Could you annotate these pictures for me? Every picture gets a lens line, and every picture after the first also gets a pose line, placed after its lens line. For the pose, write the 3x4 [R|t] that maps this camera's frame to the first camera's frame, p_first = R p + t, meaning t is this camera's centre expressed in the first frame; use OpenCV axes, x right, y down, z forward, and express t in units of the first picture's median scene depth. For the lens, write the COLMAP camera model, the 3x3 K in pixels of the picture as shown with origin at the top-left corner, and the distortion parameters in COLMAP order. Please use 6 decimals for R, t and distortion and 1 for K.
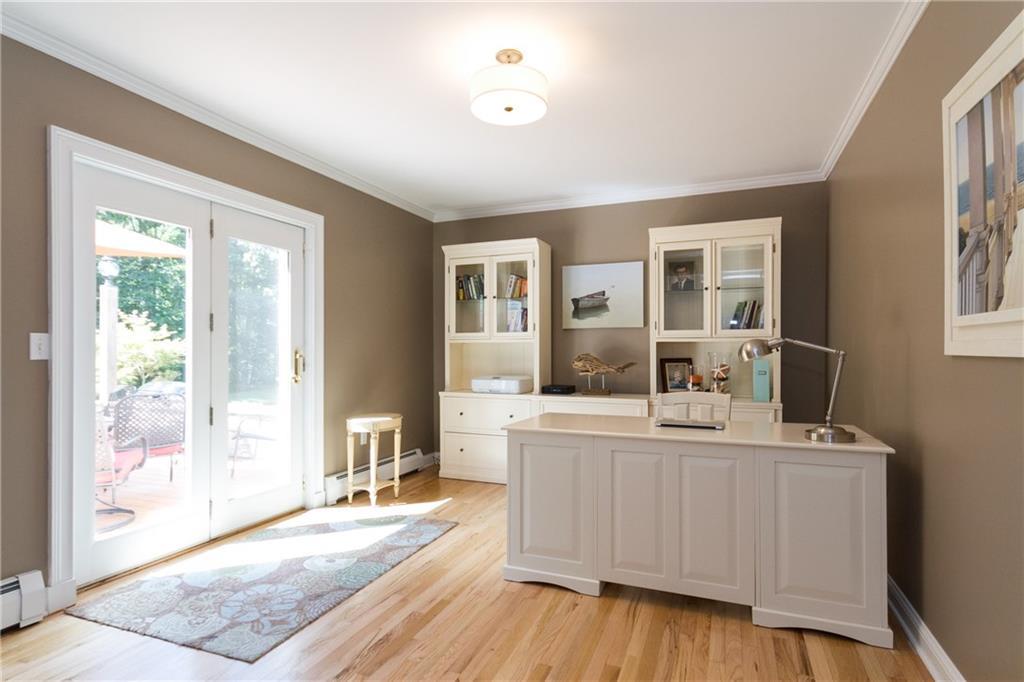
lens RADIAL K [[541.7, 0, 511.6], [0, 541.7, 343.2], [0, 0, 1]] dist [0.001012, 0.000707]
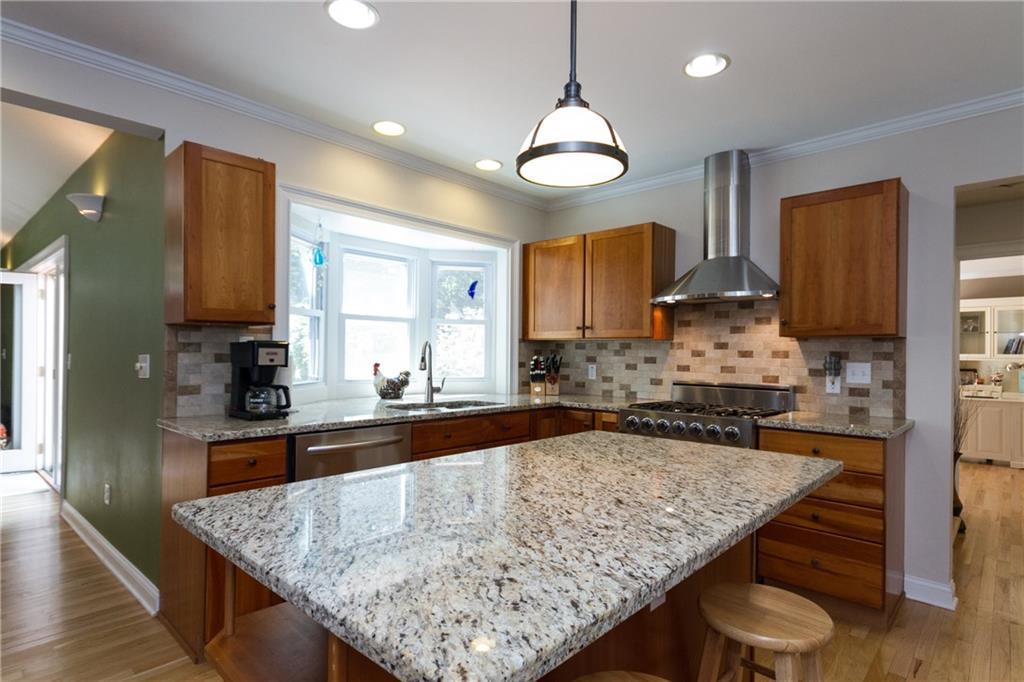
lens RADIAL K [[541.7, 0, 511.8], [0, 541.7, 345.1], [0, 0, 1]] dist [0.001012, 0.000707]
pose [[0.933962, 0.002075, -0.357367, -0.505716], [-0.004646, 0.999969, -0.006338, -0.036097], [0.357342, 0.007580, 0.933943, -1.339547]]
